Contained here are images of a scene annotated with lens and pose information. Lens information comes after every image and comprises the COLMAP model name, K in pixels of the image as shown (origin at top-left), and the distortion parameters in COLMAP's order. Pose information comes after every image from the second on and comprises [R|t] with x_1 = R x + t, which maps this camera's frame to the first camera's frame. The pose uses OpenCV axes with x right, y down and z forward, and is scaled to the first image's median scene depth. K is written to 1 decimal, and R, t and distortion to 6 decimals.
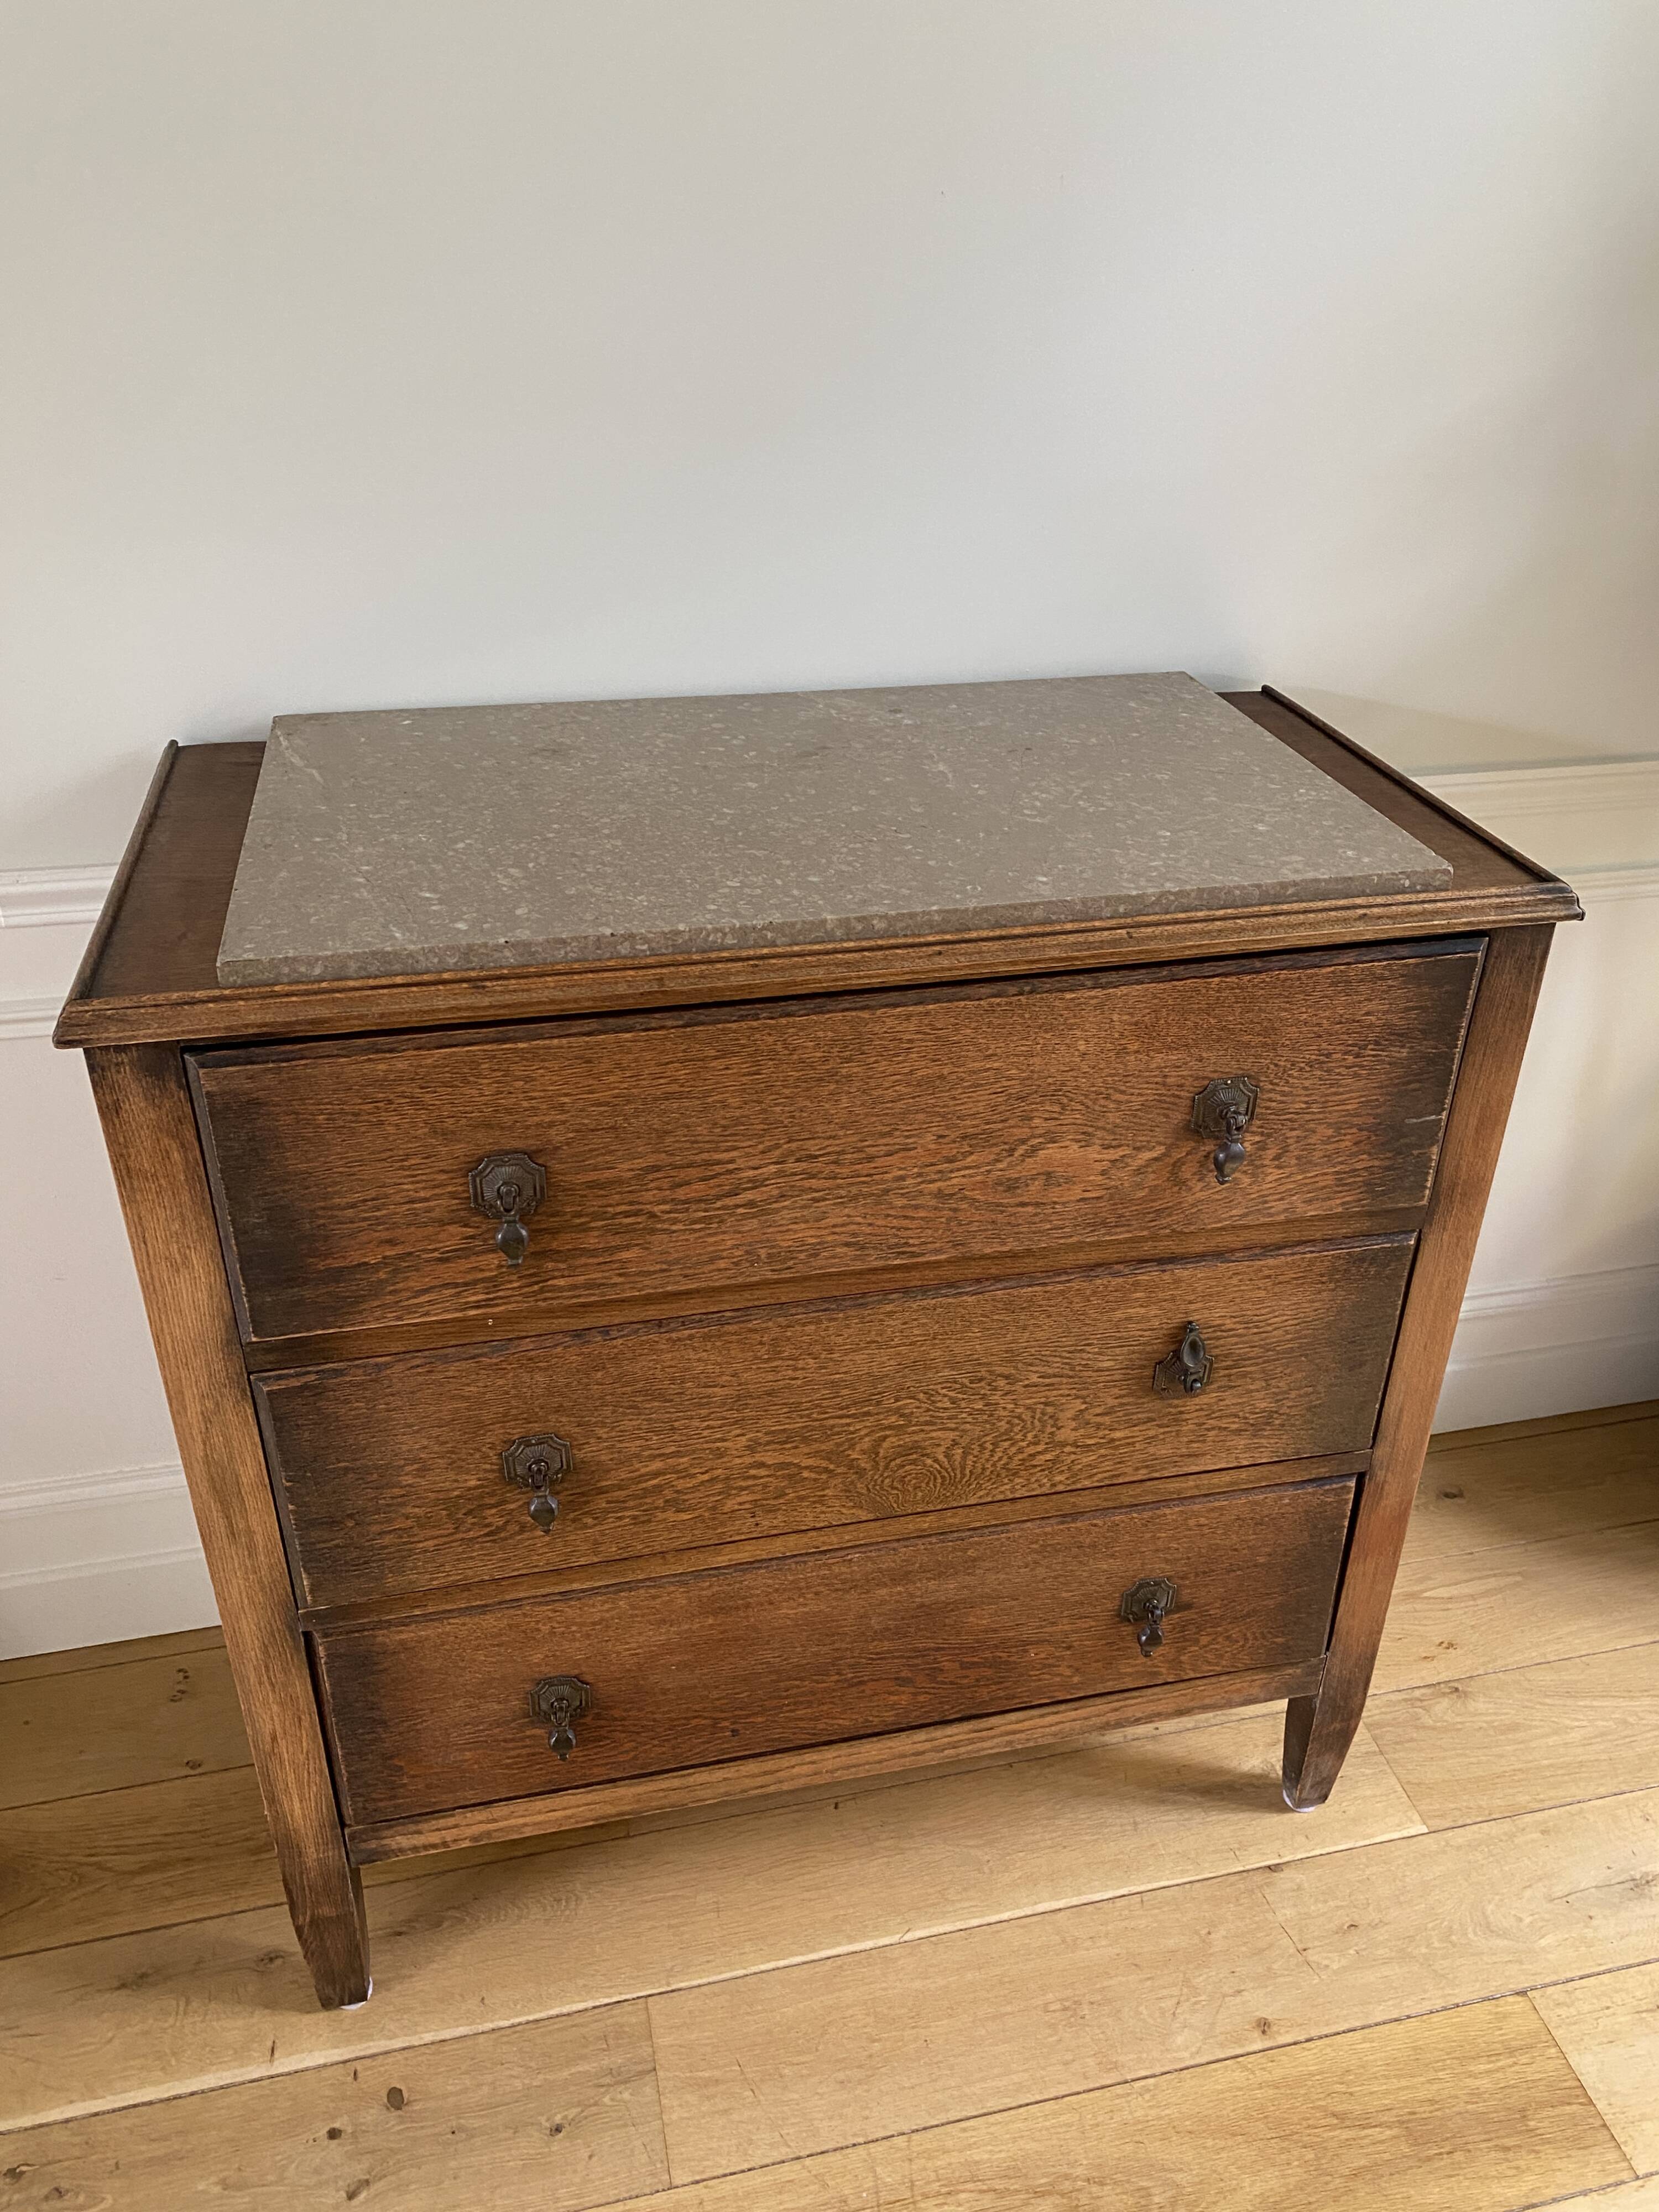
lens RADIAL K [[1656.5, 0, 862.4], [0, 1656.5, 1103.0], [0, 0, 1]] dist [0.167238, -0.433618]
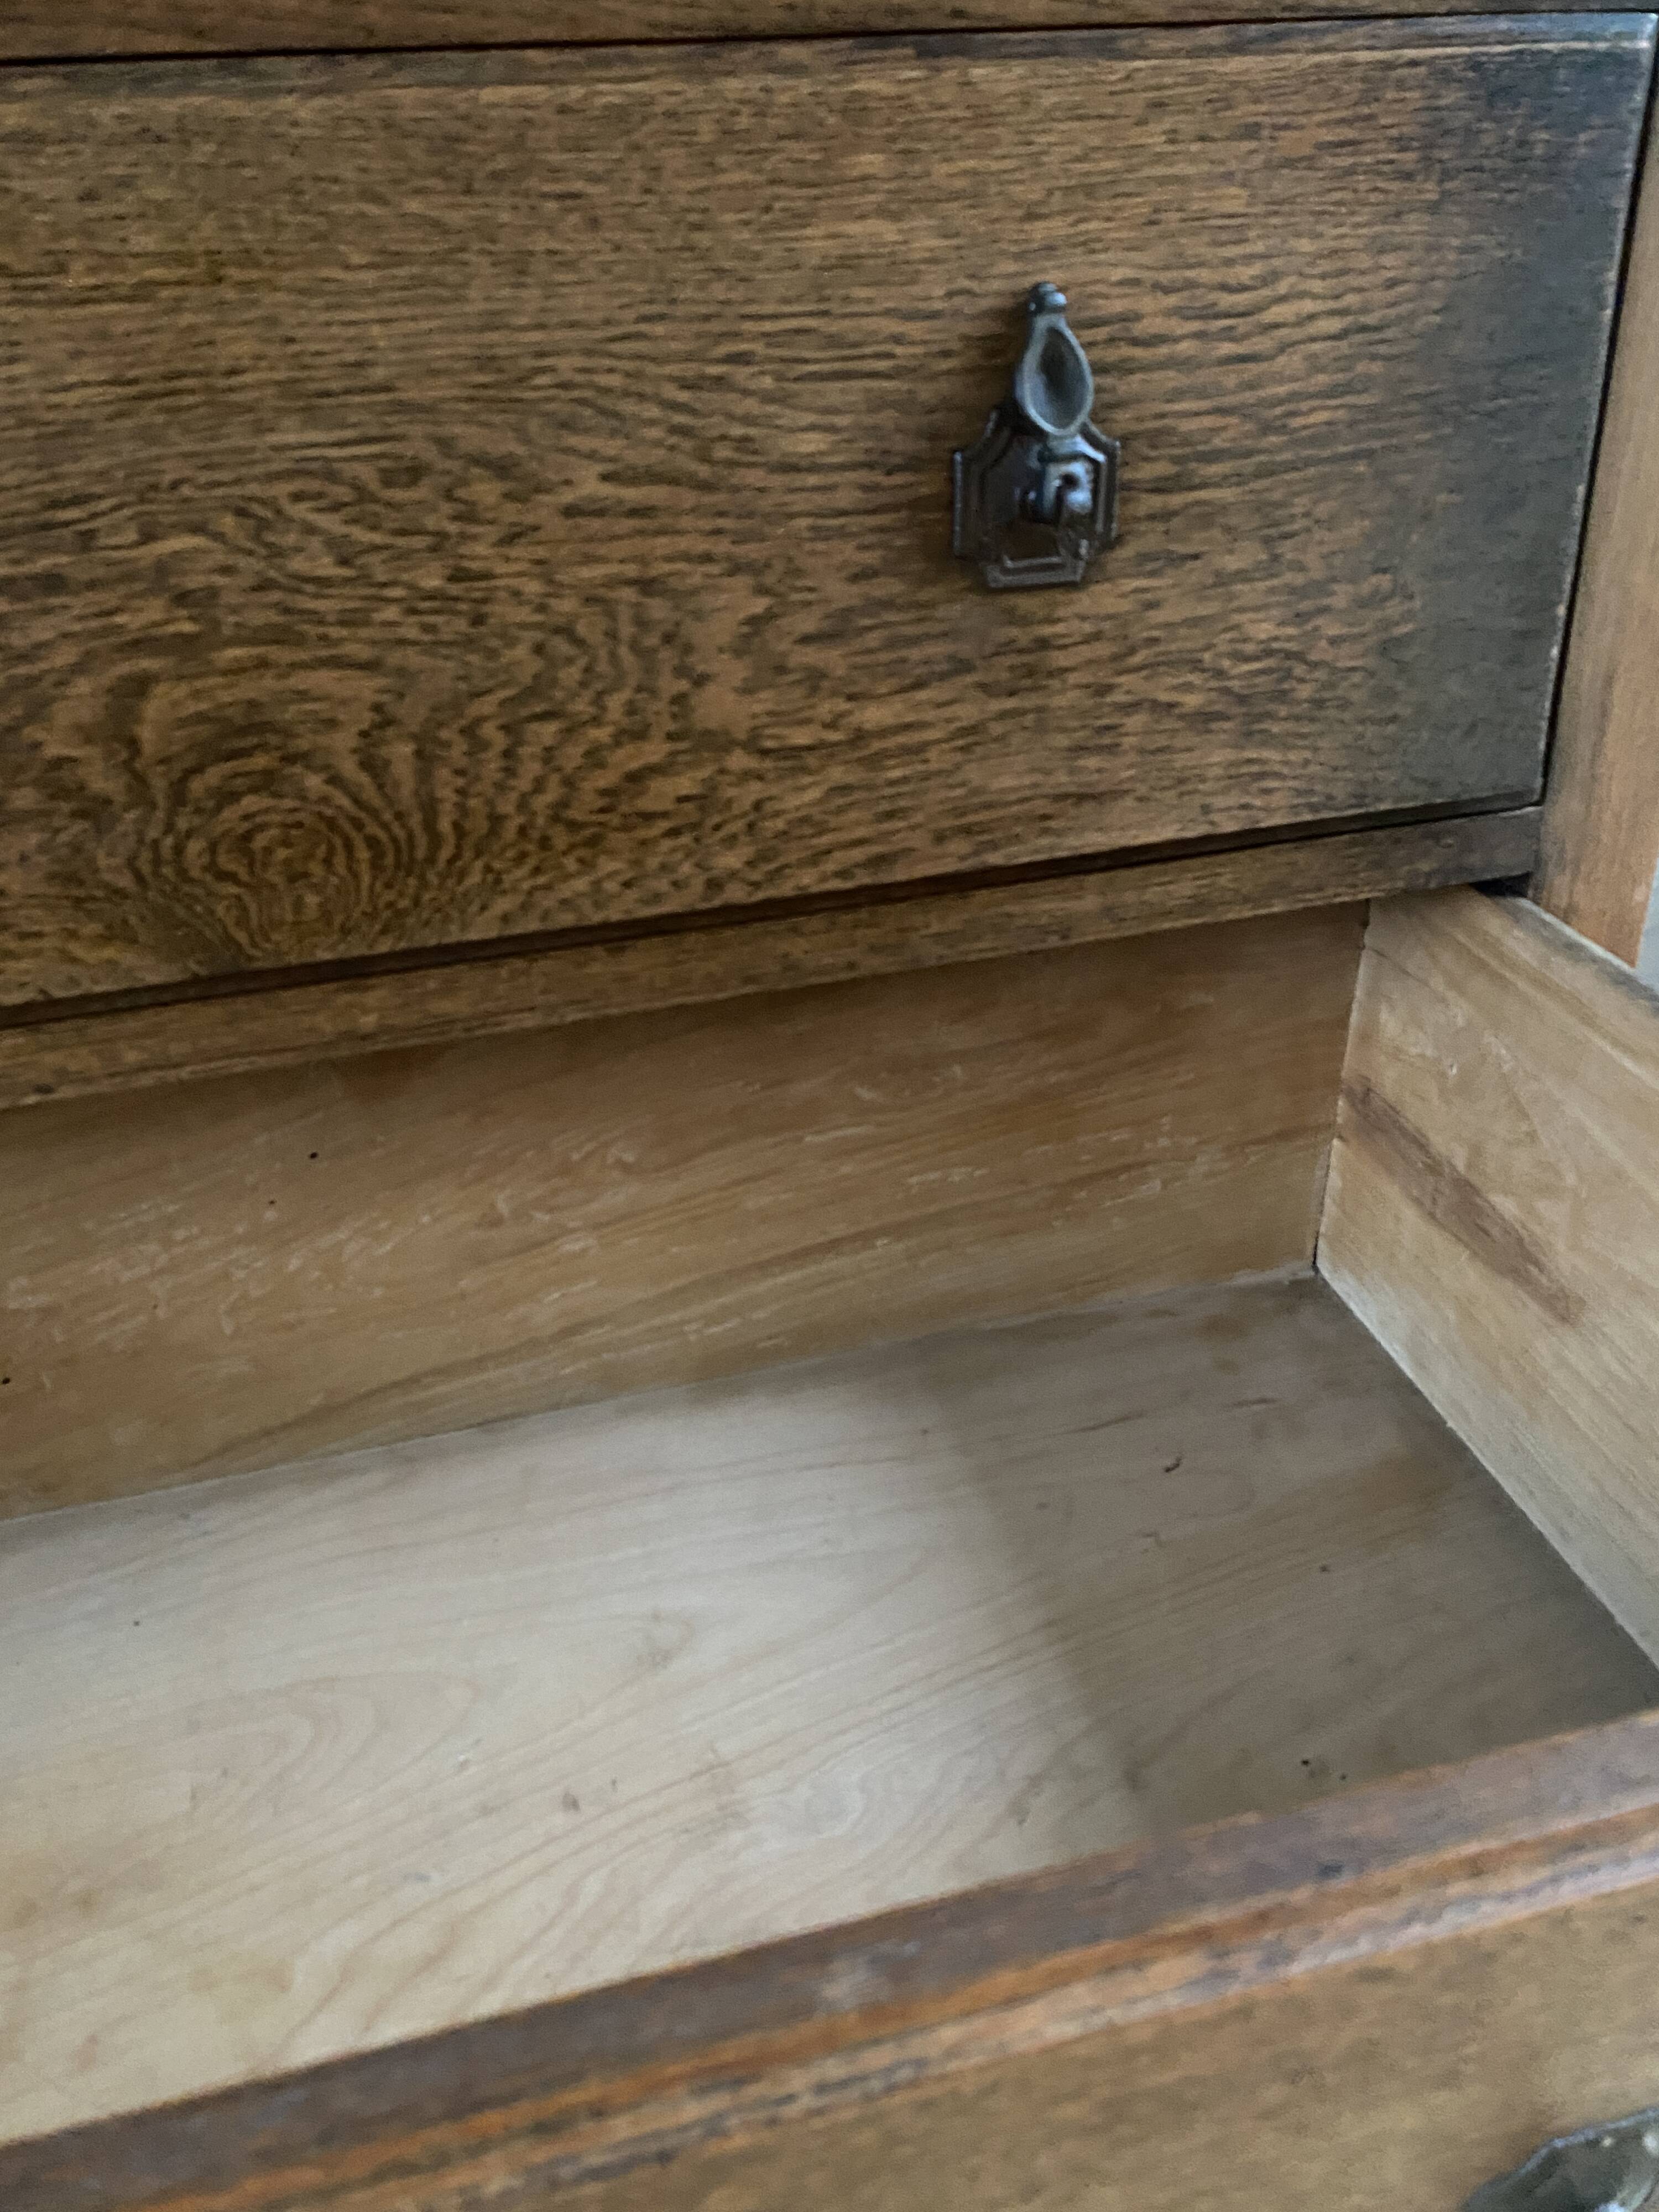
lens RADIAL K [[1670.1, 0, 829.5], [0, 1670.1, 1106.0], [0, 0, 1]] dist [0.060082, -0.075551]
pose [[0.996338, -0.083300, 0.019258, 0.144019], [0.084200, 0.995094, -0.051946, 0.334139], [-0.014837, 0.053377, 0.998464, 0.717940]]
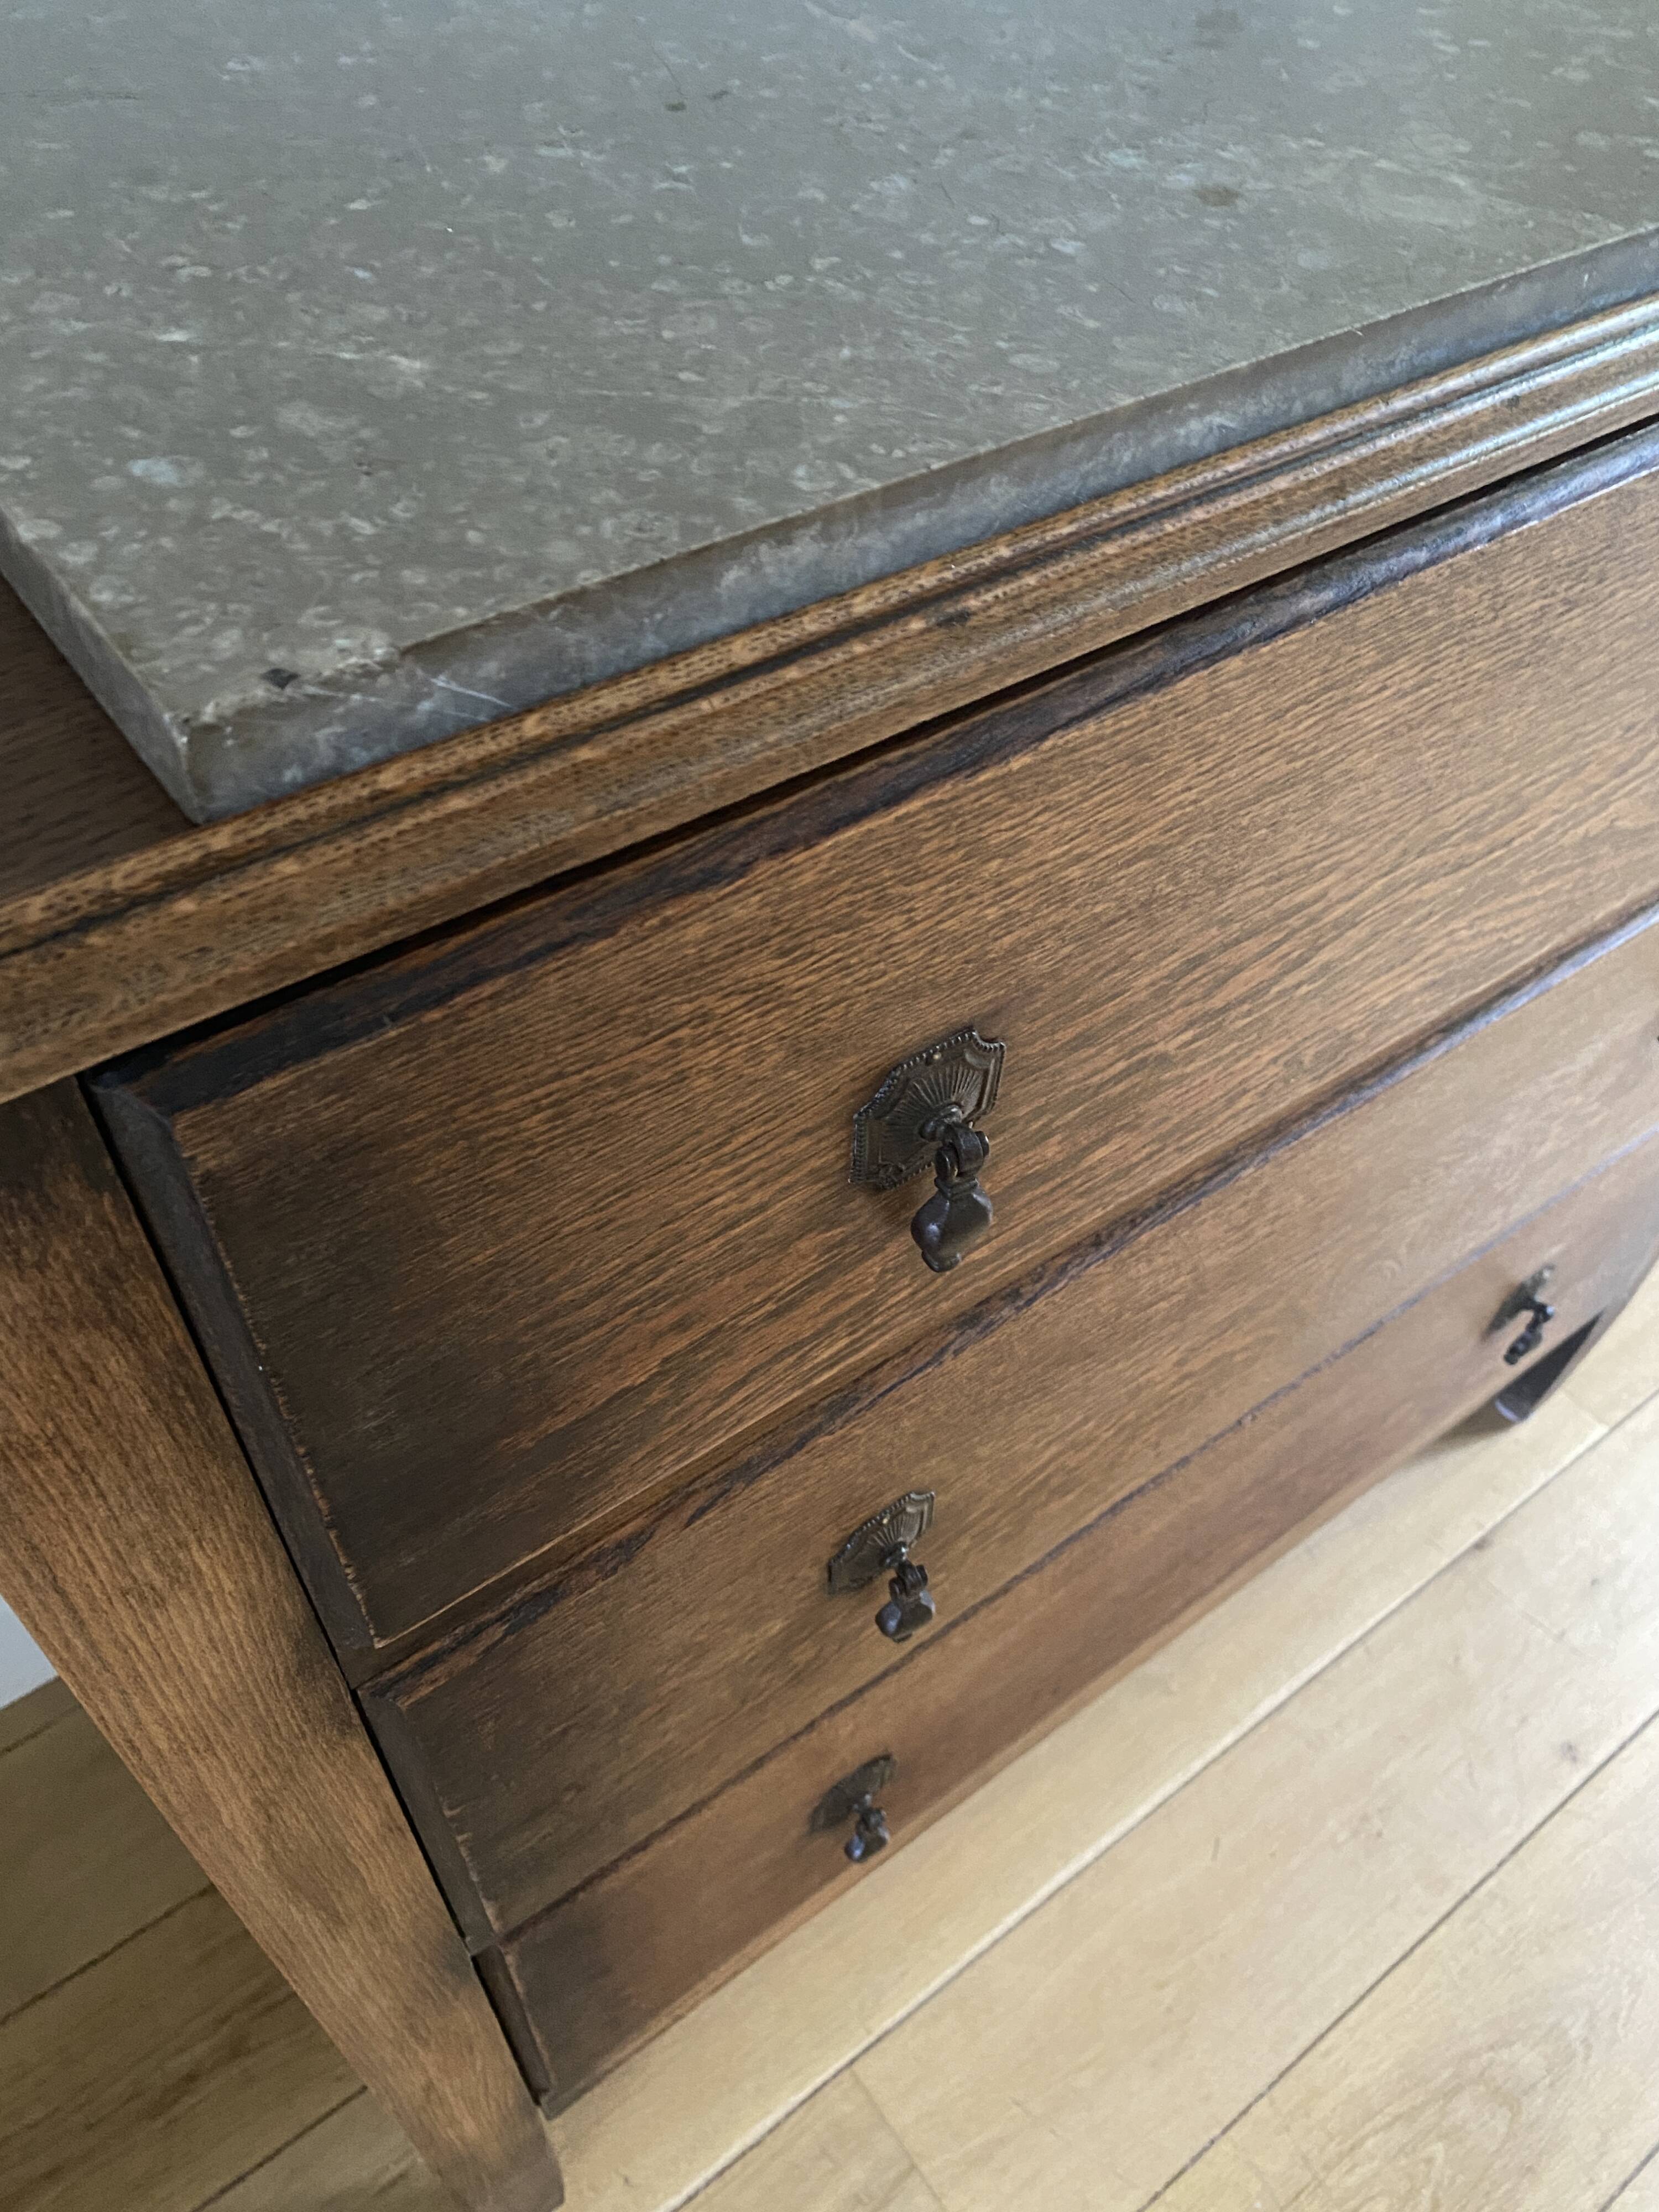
lens RADIAL K [[1680.4, 0, 858.7], [0, 1680.4, 1121.5], [0, 0, 1]] dist [0.053272, -0.108145]
pose [[0.914744, -0.291641, 0.279623, -0.309881], [0.186424, 0.918662, 0.348290, -0.082224], [-0.358455, -0.266467, 0.894710, 0.591078]]
